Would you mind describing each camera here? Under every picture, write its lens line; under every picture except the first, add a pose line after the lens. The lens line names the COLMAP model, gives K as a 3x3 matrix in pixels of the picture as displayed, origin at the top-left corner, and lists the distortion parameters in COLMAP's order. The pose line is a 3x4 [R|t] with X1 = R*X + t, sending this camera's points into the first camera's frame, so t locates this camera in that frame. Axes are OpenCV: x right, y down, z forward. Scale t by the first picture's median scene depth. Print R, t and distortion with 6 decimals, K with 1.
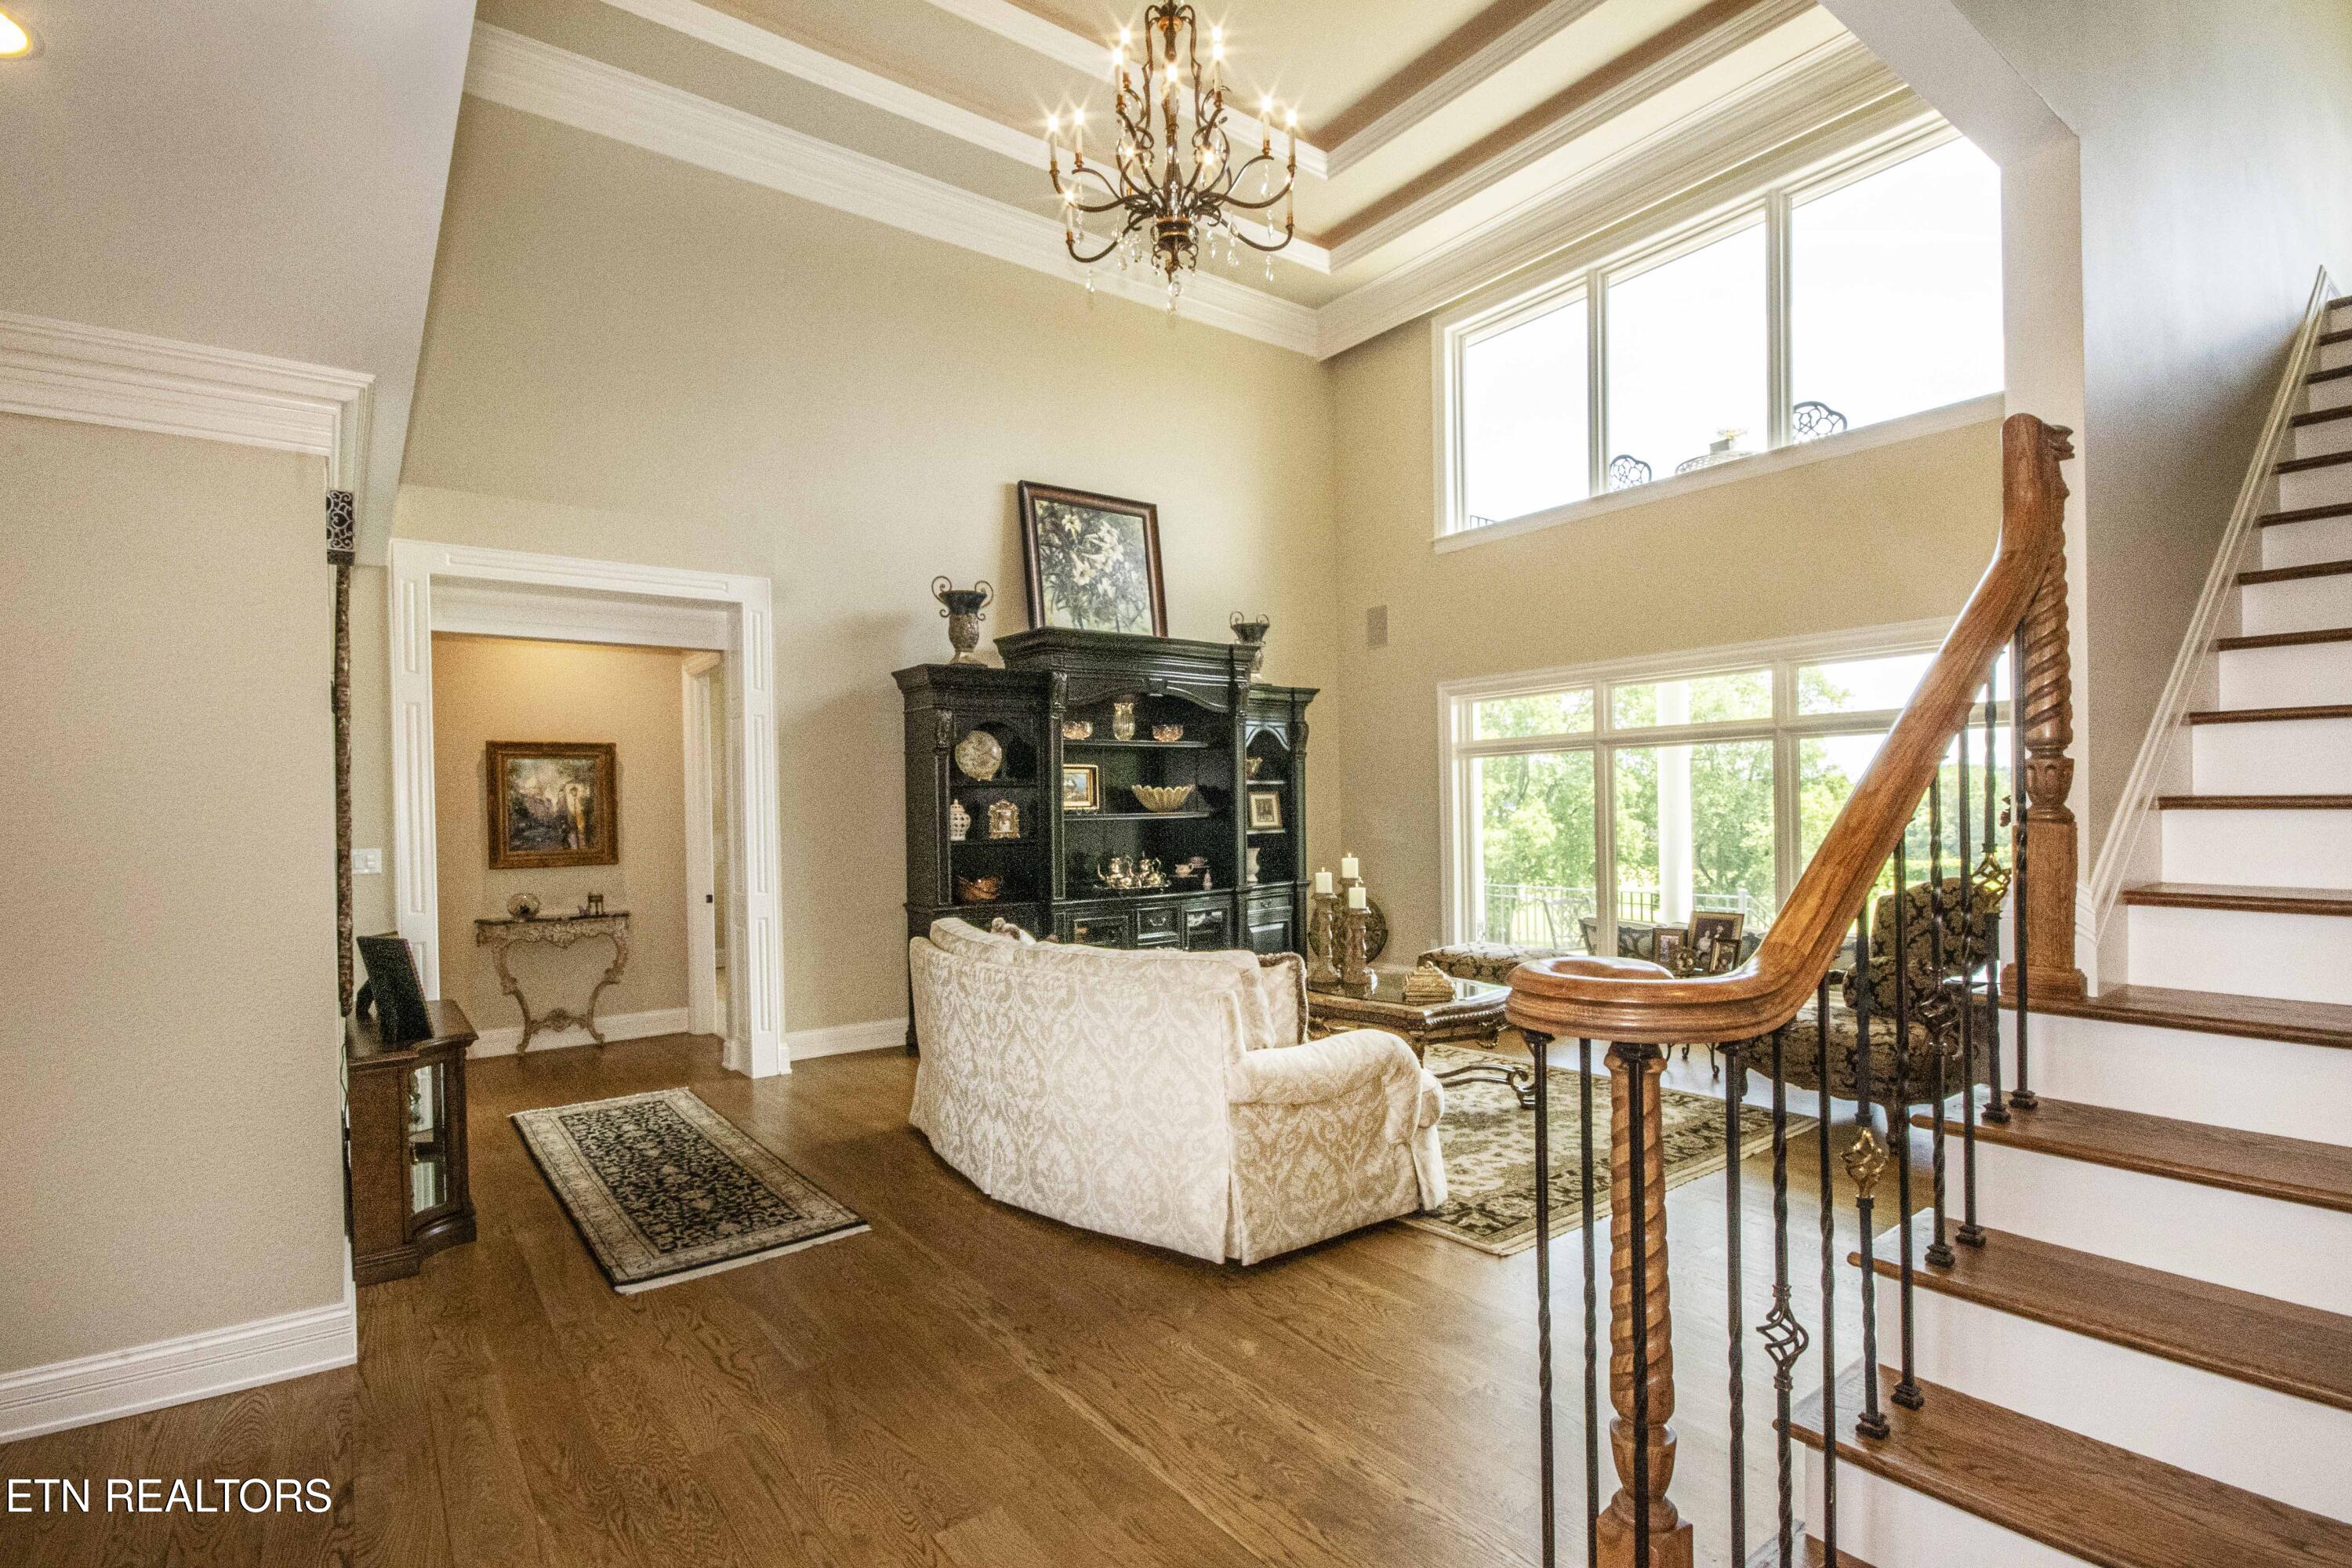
lens RADIAL K [[1121.9, 0, 1177.5], [0, 1121.9, 809.3], [0, 0, 1]] dist [-0.001739, -0.000057]
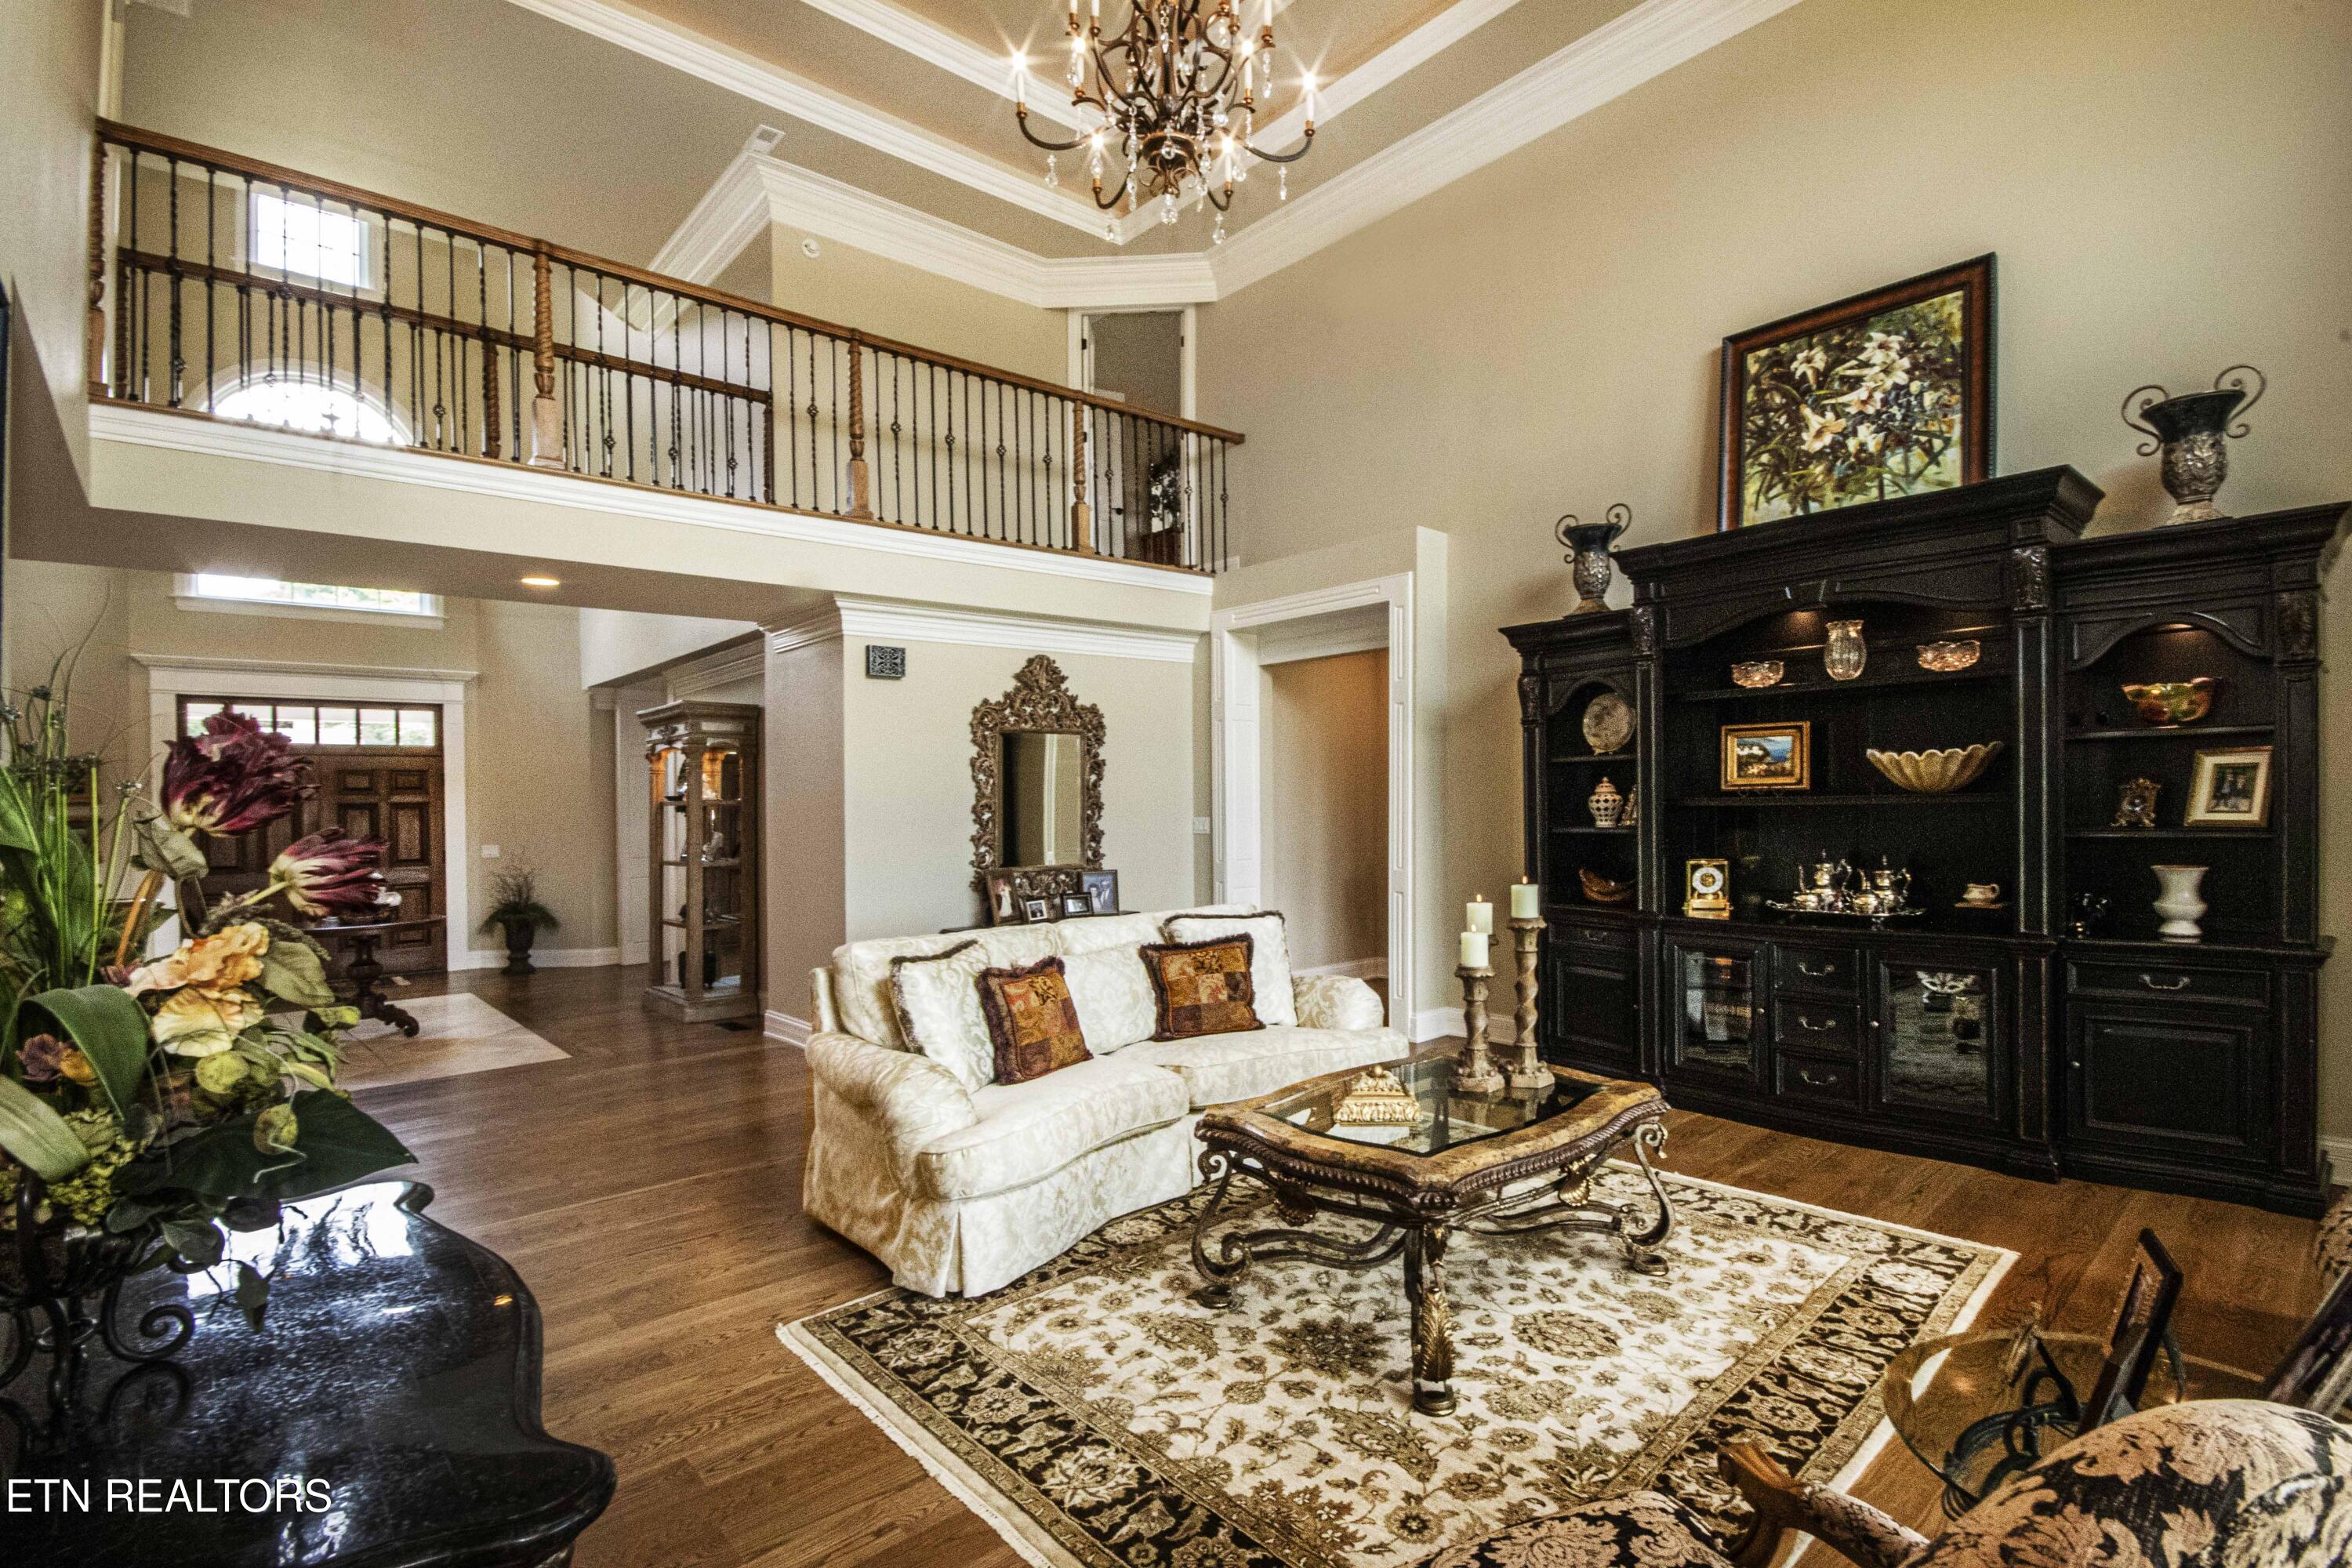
lens RADIAL K [[1098.0, 0, 1176.0], [0, 1098.0, 784.0], [0, 0, 1]] dist [-0.000358, -0.000024]
pose [[0.087524, 0.006069, -0.996144, 0.532169], [0.027620, 0.999582, 0.008517, -0.017962], [0.995779, -0.028259, 0.087320, 0.557997]]
